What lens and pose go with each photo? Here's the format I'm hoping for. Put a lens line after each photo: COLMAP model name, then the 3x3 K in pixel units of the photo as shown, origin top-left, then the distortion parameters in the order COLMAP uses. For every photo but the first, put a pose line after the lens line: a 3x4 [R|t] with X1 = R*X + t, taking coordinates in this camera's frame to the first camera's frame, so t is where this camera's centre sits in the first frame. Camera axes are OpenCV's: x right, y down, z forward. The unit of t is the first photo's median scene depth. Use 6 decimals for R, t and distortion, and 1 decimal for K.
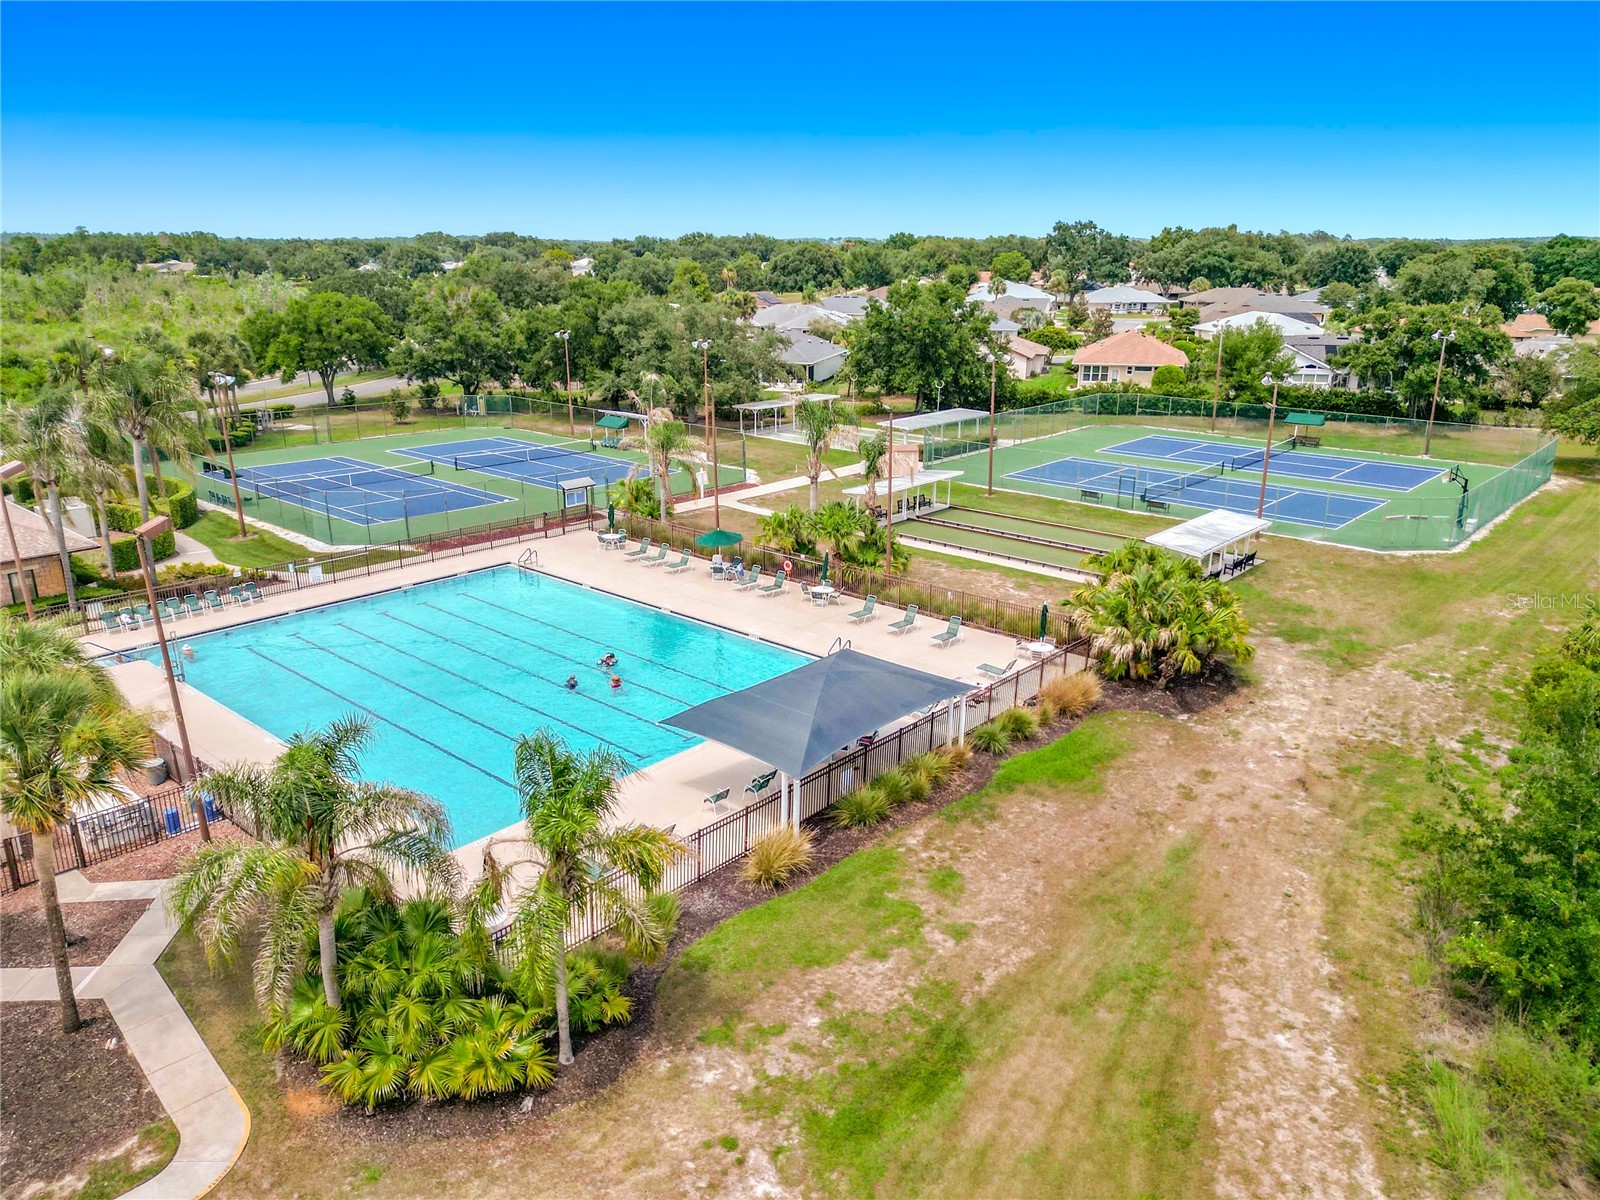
lens RADIAL K [[1141.9, 0, 800.0], [0, 1141.9, 600.0], [0, 0, 1]] dist [0.069743, -0.053752]
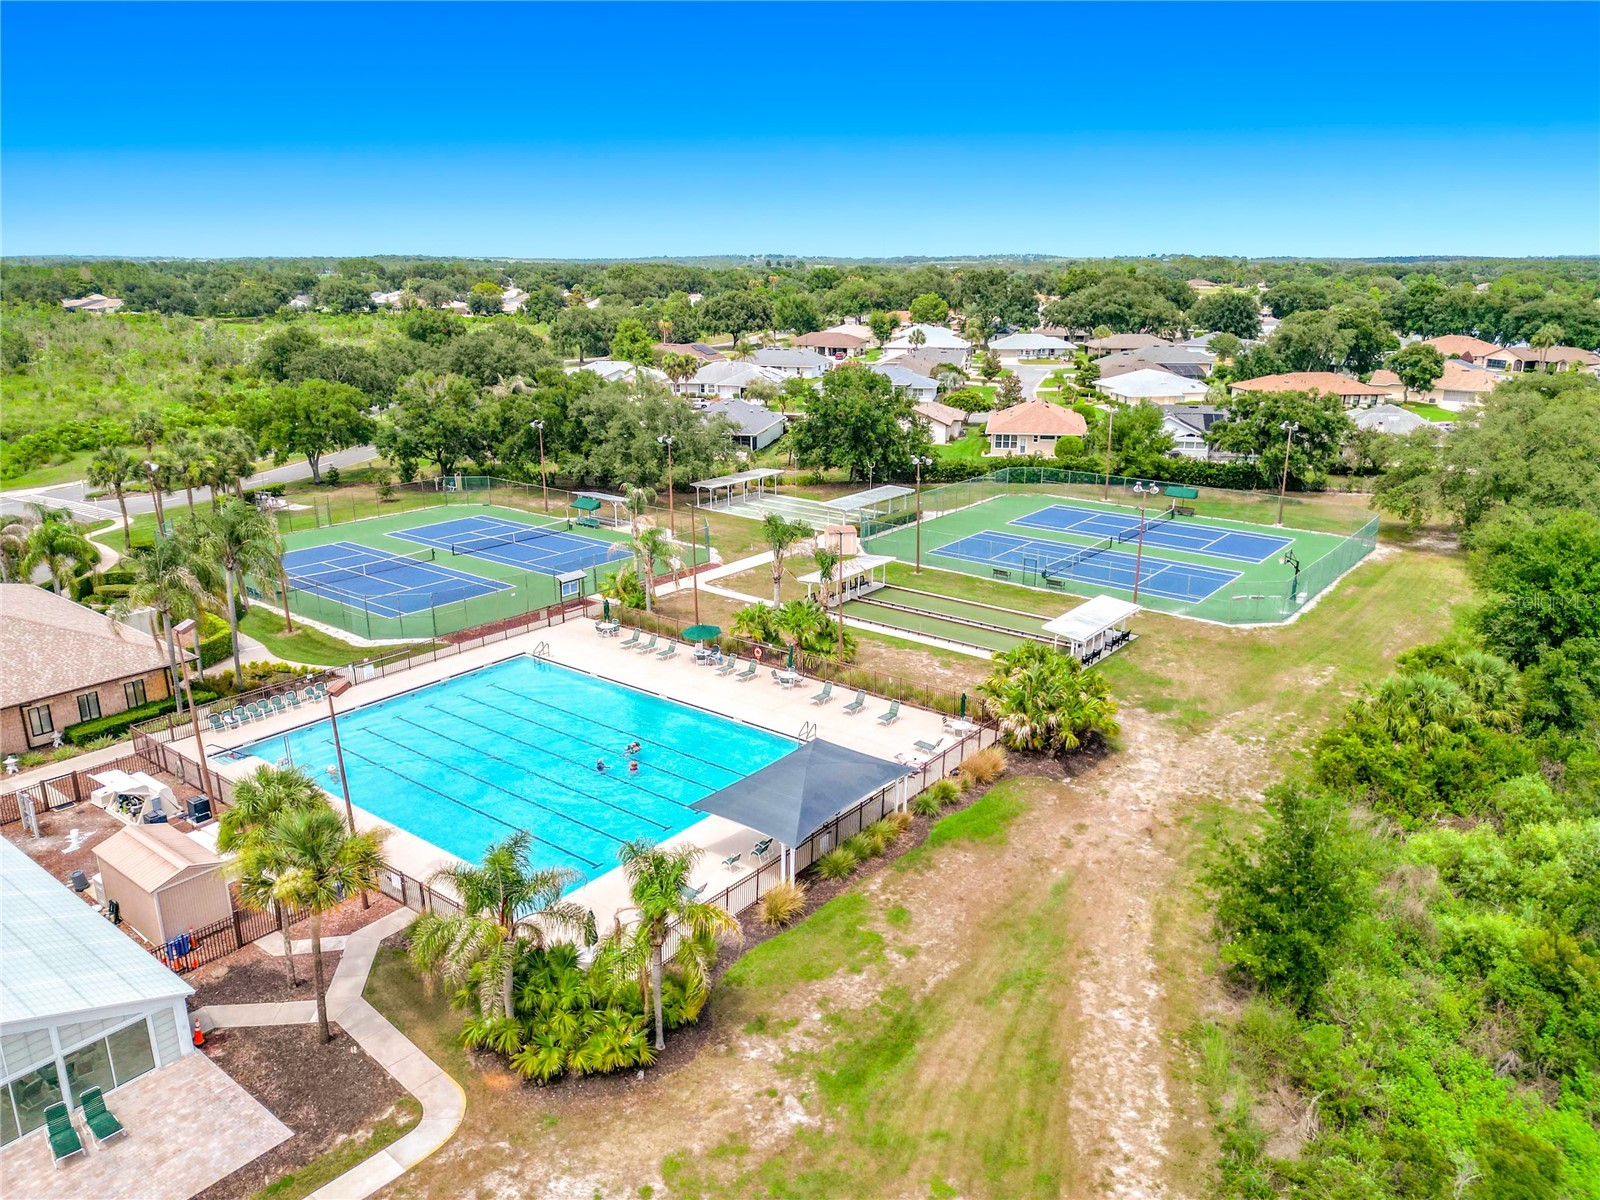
lens RADIAL K [[1138.4, 0, 800.0], [0, 1138.4, 600.0], [0, 0, 1]] dist [0.061709, -0.061657]
pose [[0.997785, -0.020730, 0.063213, -0.047067], [0.021360, 0.999729, -0.009300, -0.084151], [-0.063003, 0.010629, 0.997957, -0.255679]]
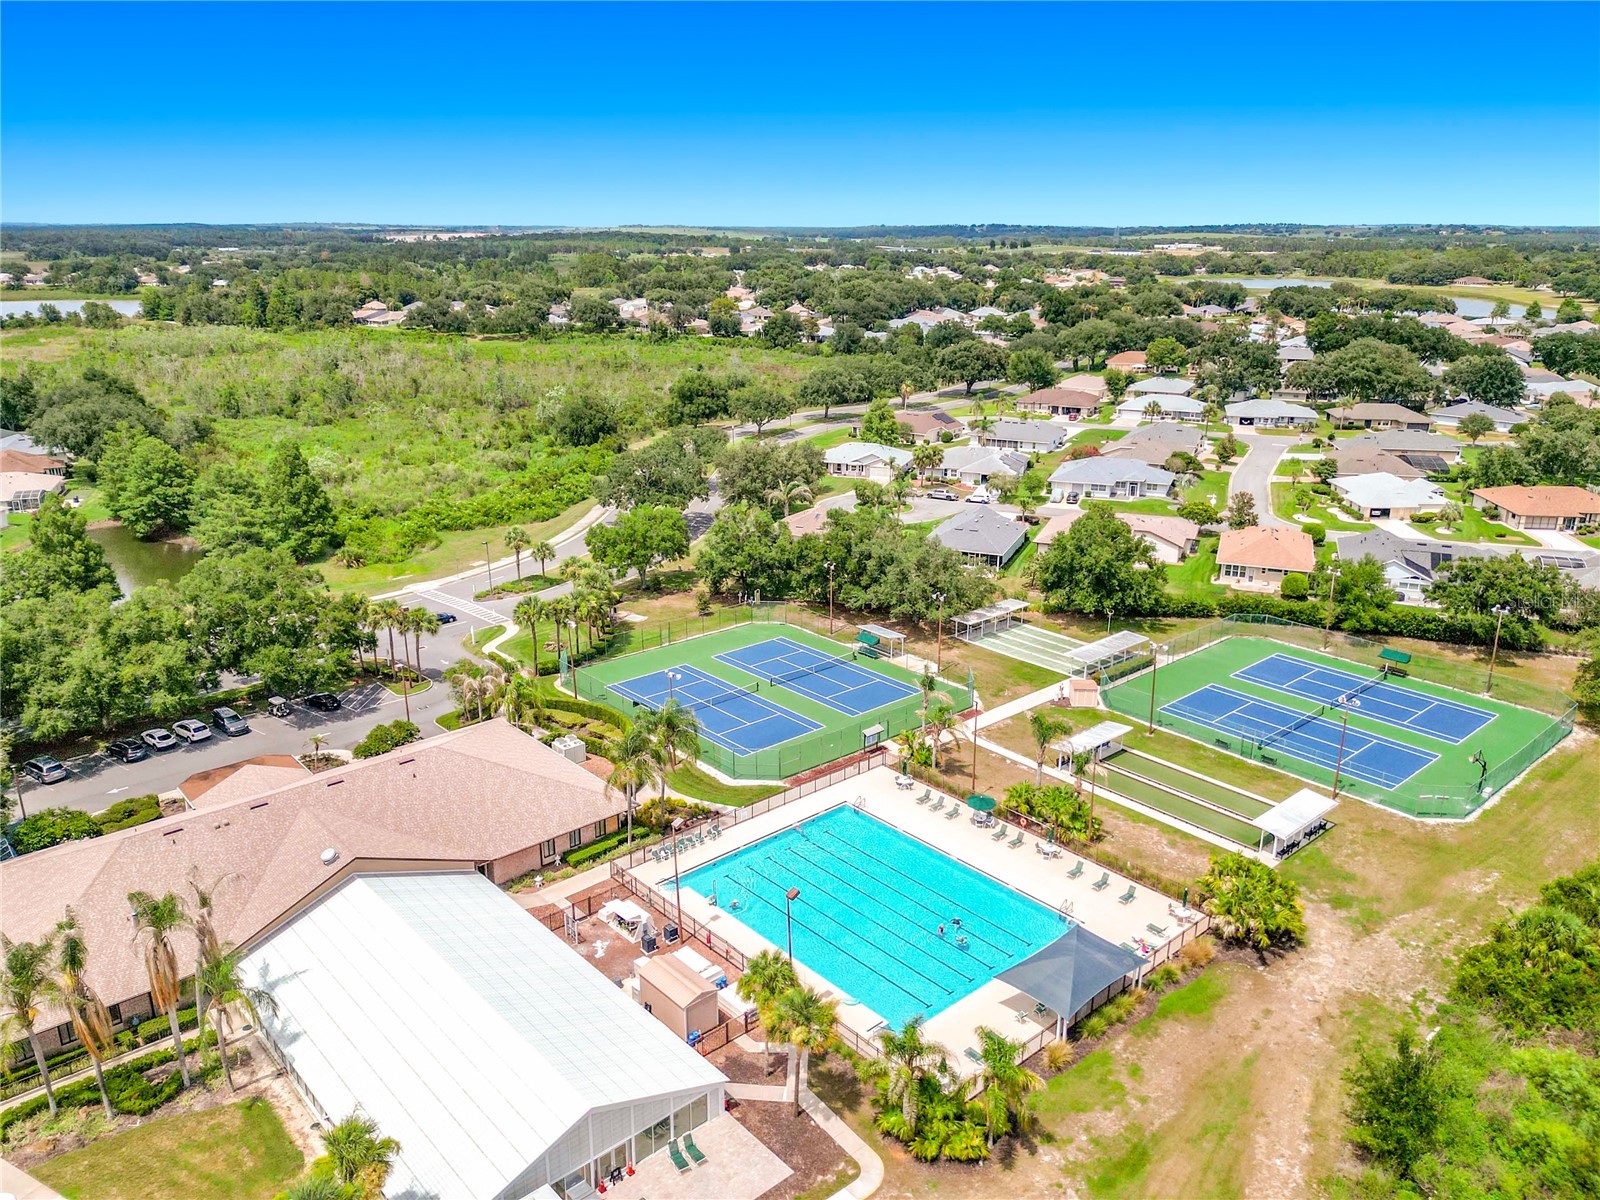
lens RADIAL K [[1185.4, 0, 800.0], [0, 1185.4, 600.0], [0, 0, 1]] dist [0.073898, -0.072726]
pose [[0.994034, 0.033306, -0.103860, -0.182135], [-0.032350, 0.999417, 0.010868, -0.398439], [0.104161, -0.007443, 0.994533, -0.811068]]
